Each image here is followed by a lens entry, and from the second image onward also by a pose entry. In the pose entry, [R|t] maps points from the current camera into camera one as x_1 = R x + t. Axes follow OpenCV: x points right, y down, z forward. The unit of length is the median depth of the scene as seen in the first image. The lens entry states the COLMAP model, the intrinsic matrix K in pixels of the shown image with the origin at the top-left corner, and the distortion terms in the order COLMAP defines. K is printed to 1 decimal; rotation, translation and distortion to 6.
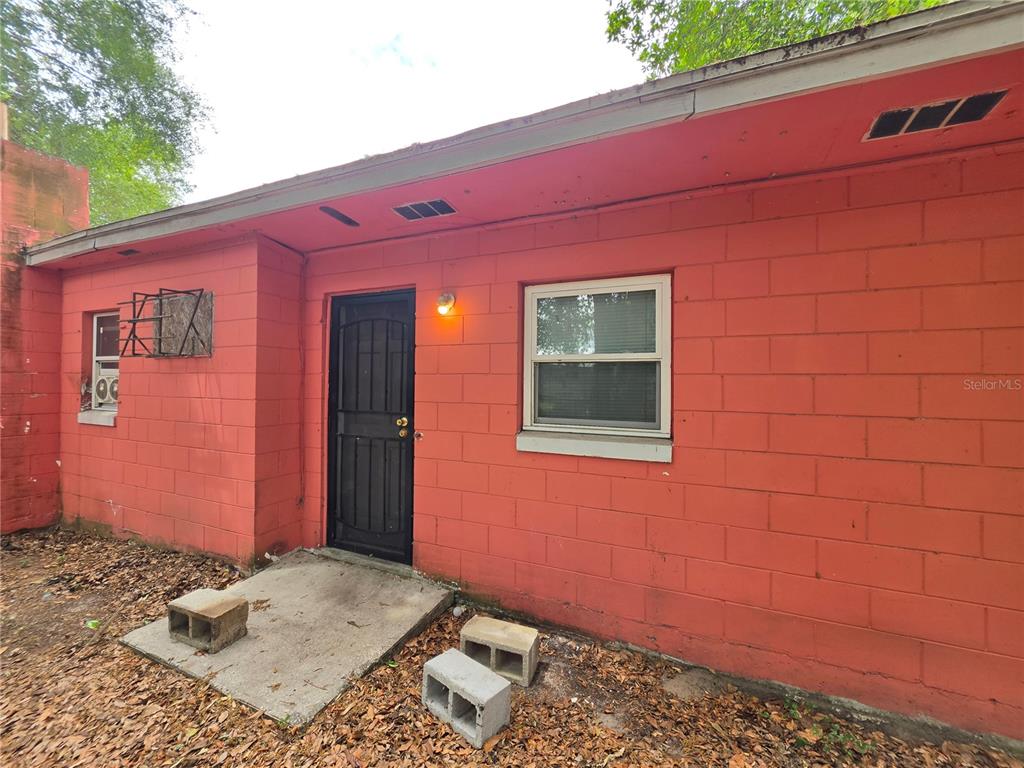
lens RADIAL K [[415.6, 0, 512.4], [0, 415.6, 378.6], [0, 0, 1]] dist [-0.003855, 0.000647]
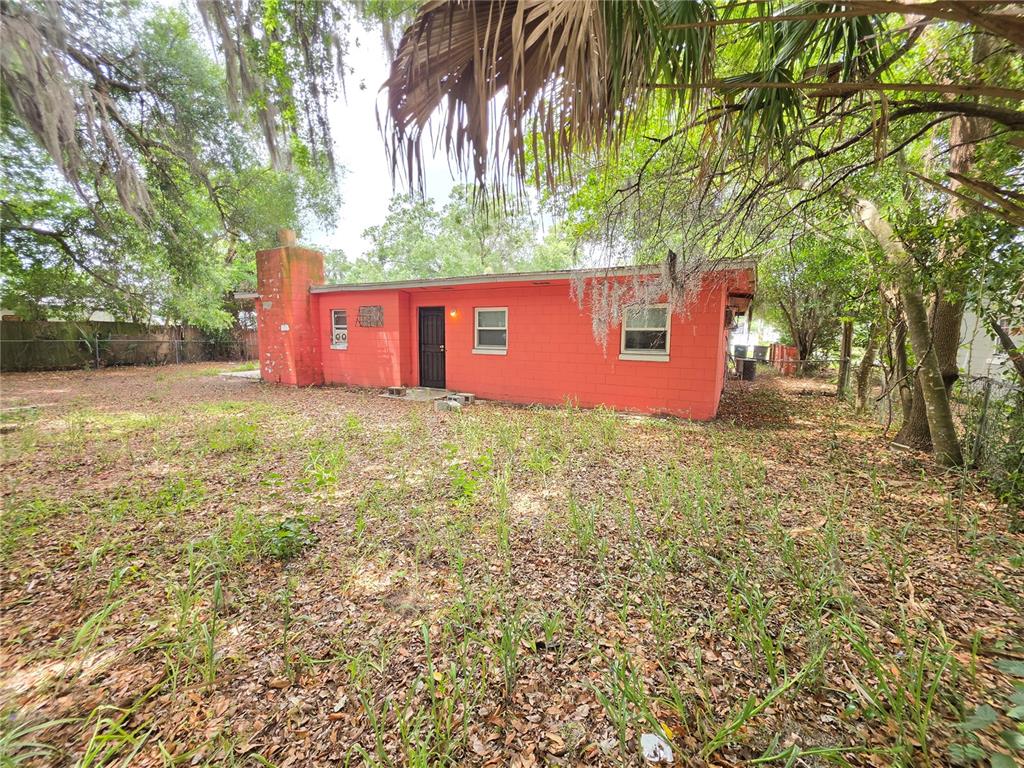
lens RADIAL K [[415.6, 0, 513.3], [0, 415.6, 383.7], [0, 0, 1]] dist [-0.003855, 0.000647]
pose [[0.995877, 0.010953, -0.090052, 0.690692], [0.000863, 0.991495, 0.130141, -0.039673], [0.090711, -0.129682, 0.987398, -2.585312]]
